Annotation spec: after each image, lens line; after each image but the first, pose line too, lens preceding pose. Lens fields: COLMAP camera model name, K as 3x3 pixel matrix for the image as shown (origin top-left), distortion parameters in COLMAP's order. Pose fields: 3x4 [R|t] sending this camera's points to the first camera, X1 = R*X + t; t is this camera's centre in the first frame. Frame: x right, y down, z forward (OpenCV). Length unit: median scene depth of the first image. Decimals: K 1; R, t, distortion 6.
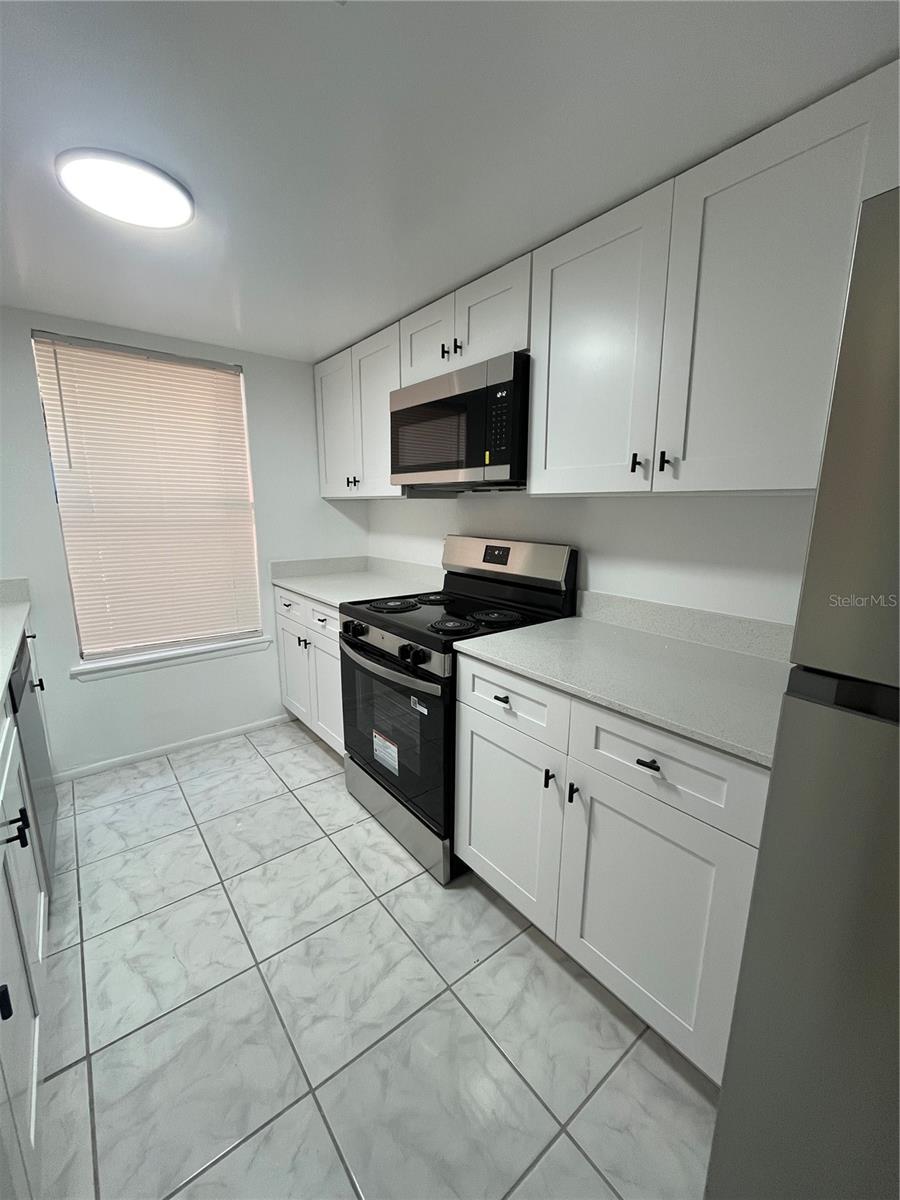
lens RADIAL K [[487.5, 0, 447.0], [0, 487.5, 604.1], [0, 0, 1]] dist [0.003221, 0.000511]
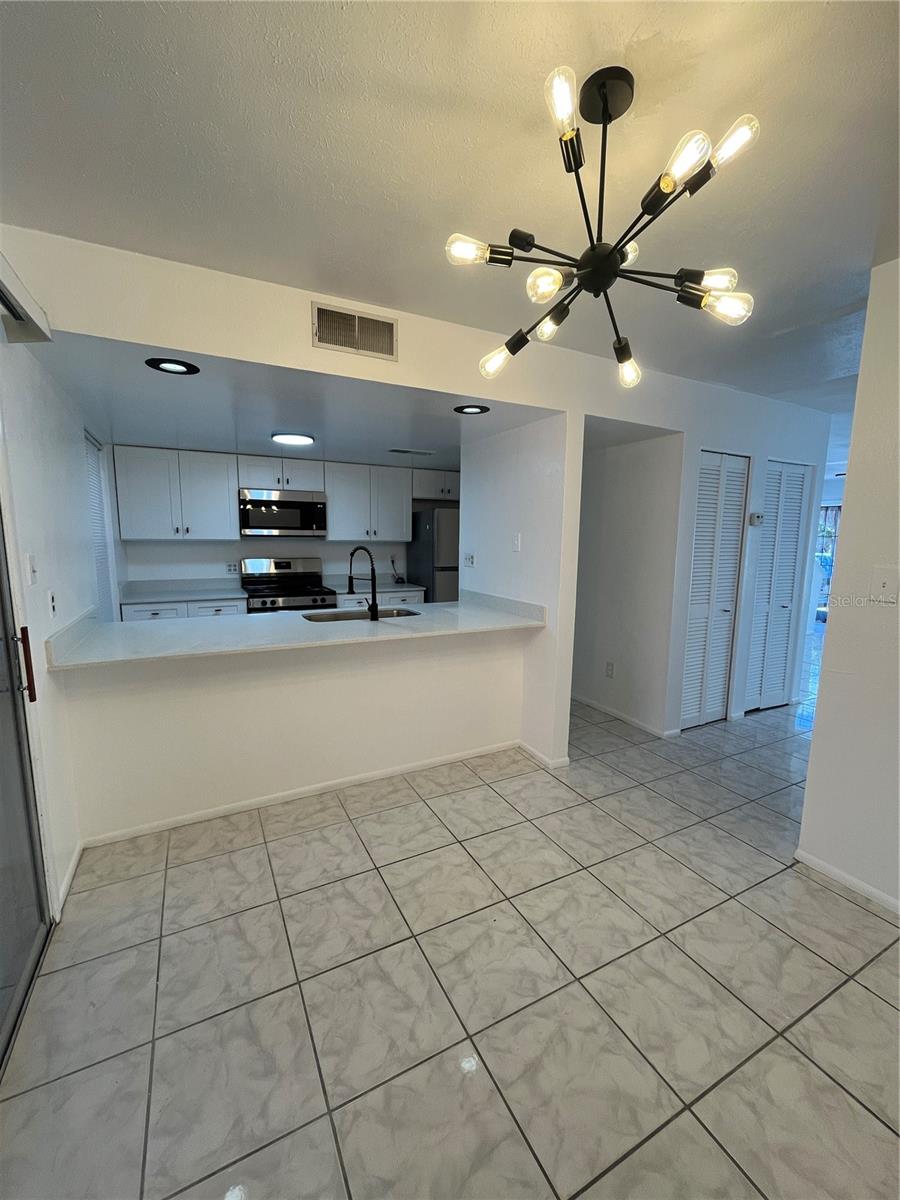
lens RADIAL K [[487.5, 0, 447.8], [0, 487.5, 600.8], [0, 0, 1]] dist [0.003221, 0.000511]
pose [[0.185932, -0.133015, 0.973517, -2.406834], [0.189005, 0.977133, 0.097411, -0.020091], [-0.964213, 0.165887, 0.206821, -0.209872]]
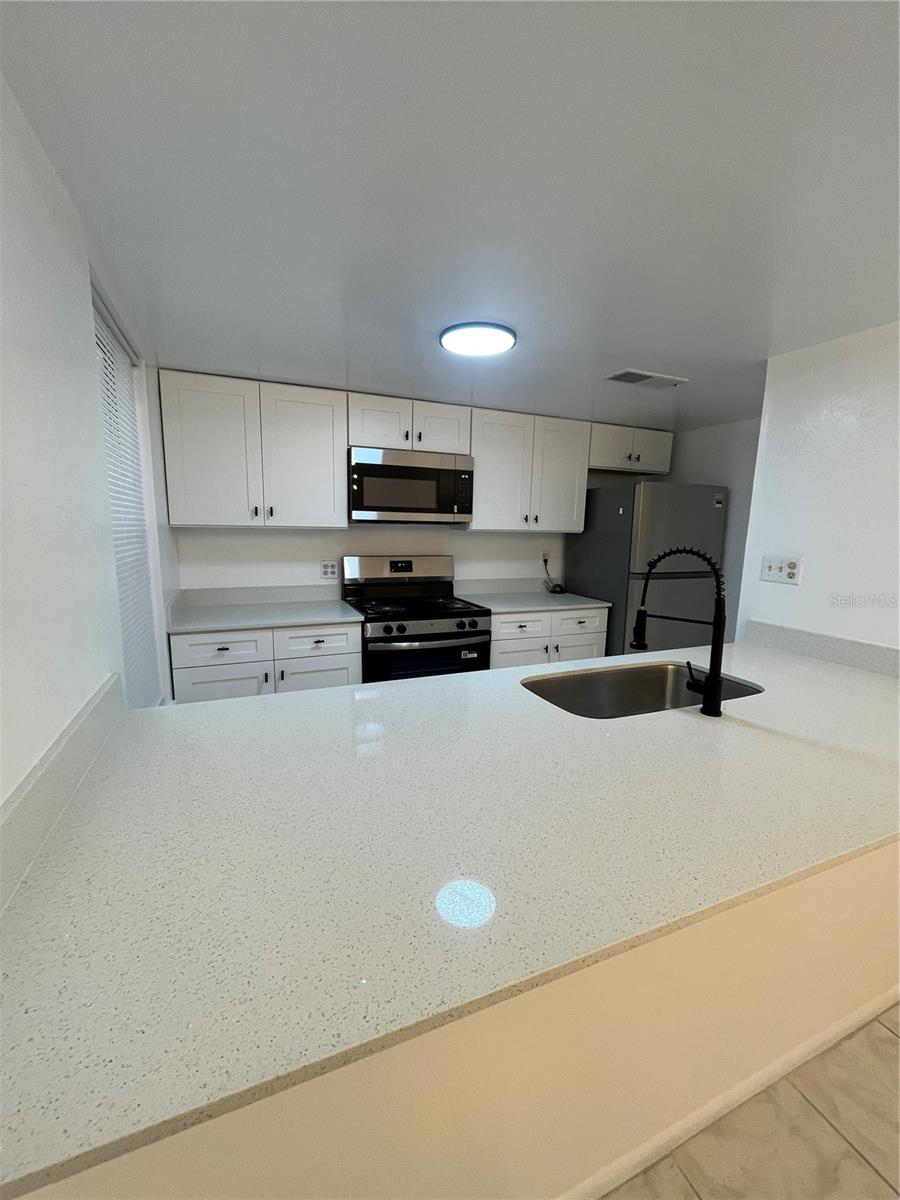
lens RADIAL K [[487.5, 0, 448.6], [0, 487.5, 602.0], [0, 0, 1]] dist [0.003221, 0.000511]
pose [[0.254736, -0.154003, 0.954669, -1.607064], [0.175417, 0.978217, 0.110995, -0.164403], [-0.950967, 0.139191, 0.276202, 0.561180]]
